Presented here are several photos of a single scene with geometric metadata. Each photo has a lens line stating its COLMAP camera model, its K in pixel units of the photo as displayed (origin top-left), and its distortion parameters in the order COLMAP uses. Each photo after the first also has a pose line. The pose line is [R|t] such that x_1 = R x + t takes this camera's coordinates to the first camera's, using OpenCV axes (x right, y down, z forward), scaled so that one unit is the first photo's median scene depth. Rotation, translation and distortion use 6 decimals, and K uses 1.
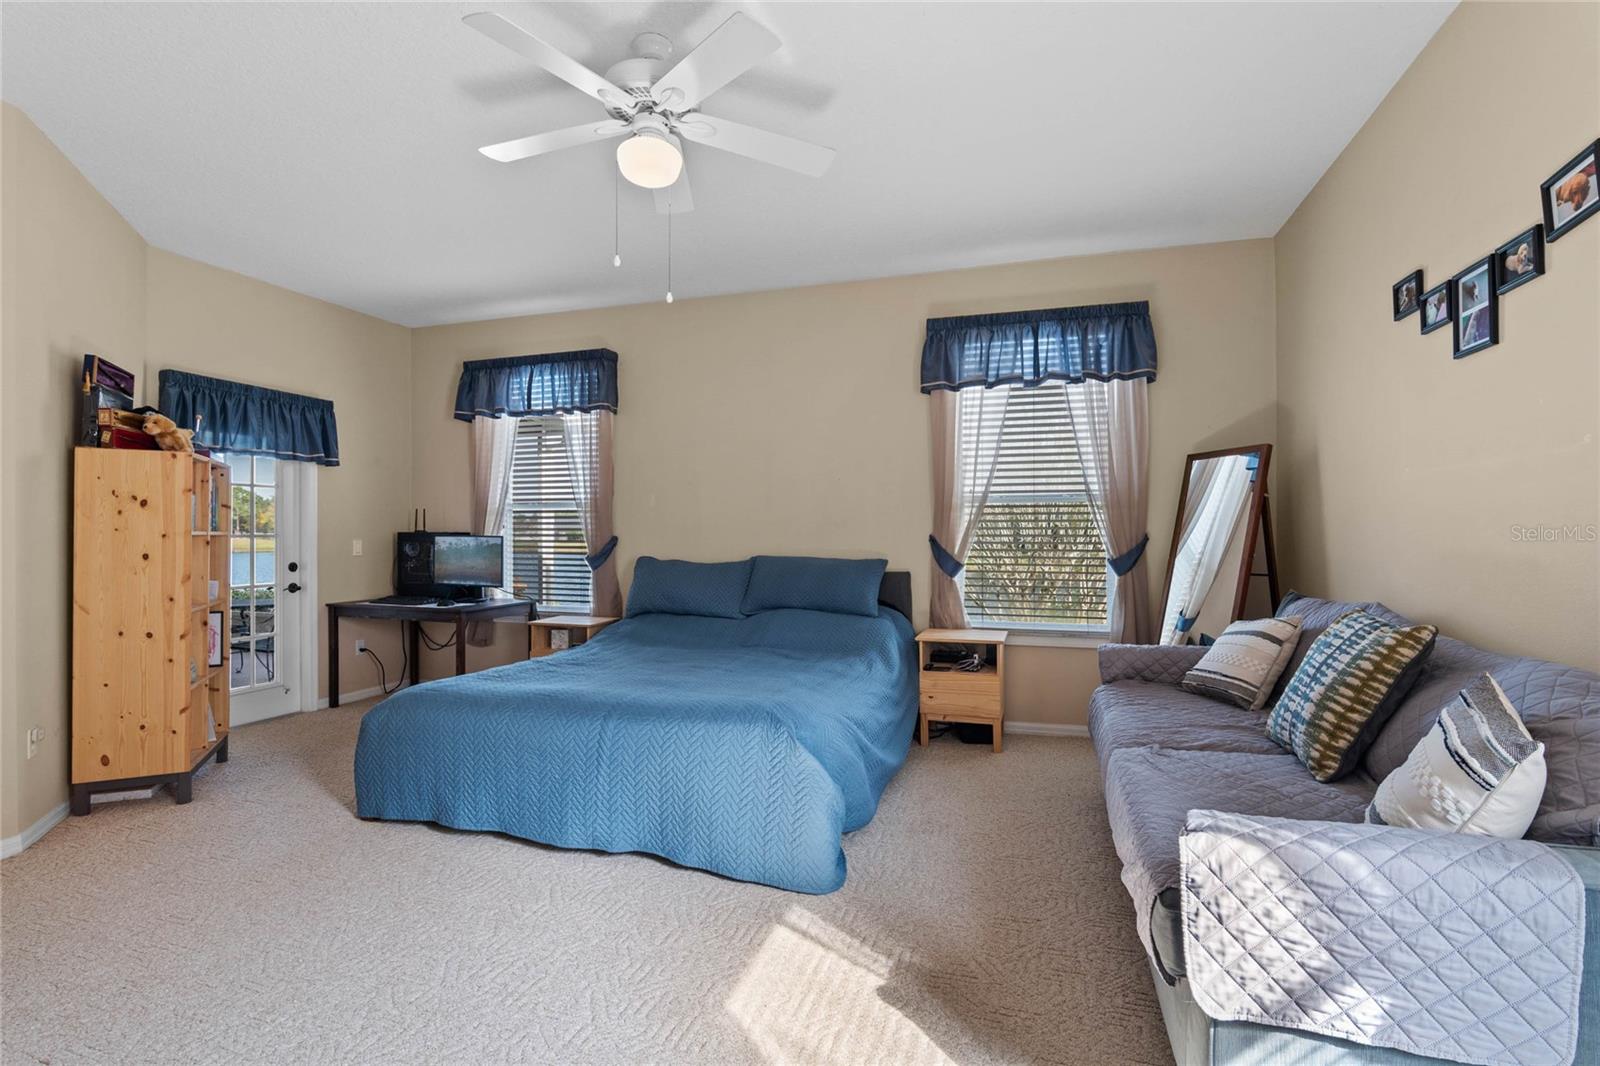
lens RADIAL K [[743.1, 0, 802.7], [0, 743.1, 532.9], [0, 0, 1]] dist [-0.018068, 0.004307]
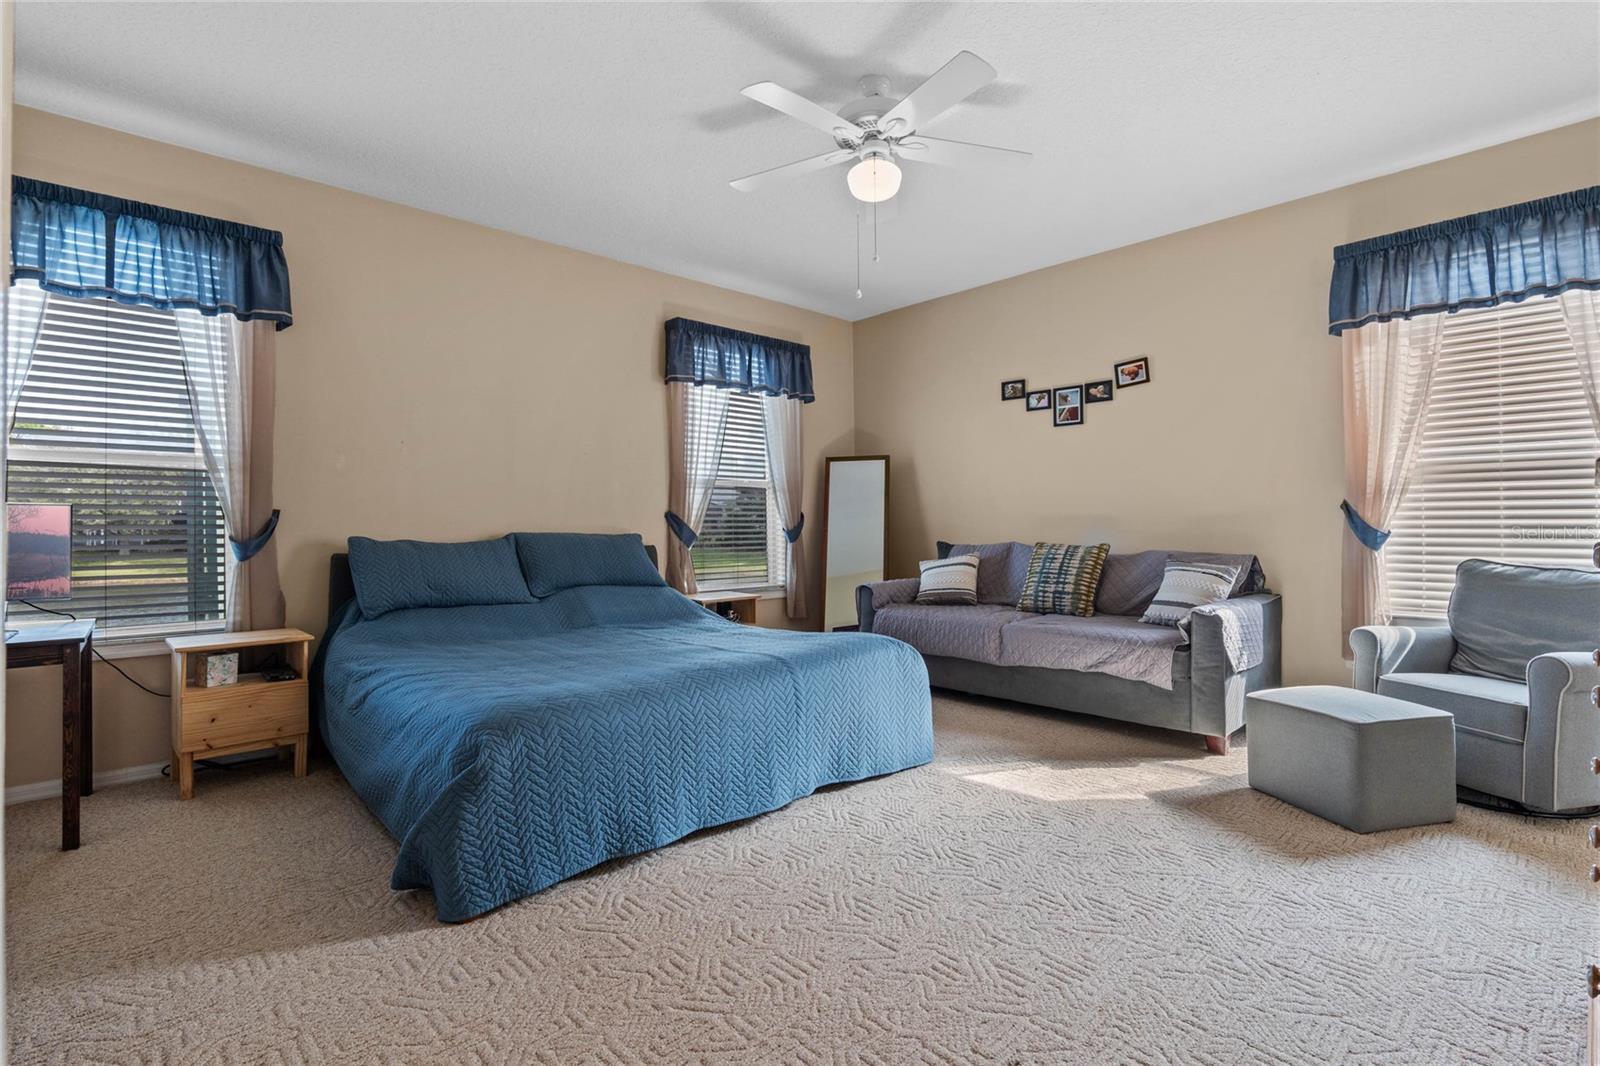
lens RADIAL K [[747.1, 0, 804.2], [0, 747.1, 530.5], [0, 0, 1]] dist [-0.017253, 0.000740]
pose [[0.490362, -0.008629, 0.871476, -0.756646], [0.006433, 0.999960, 0.006281, 0.027695], [-0.871495, 0.002527, 0.490398, 0.303237]]
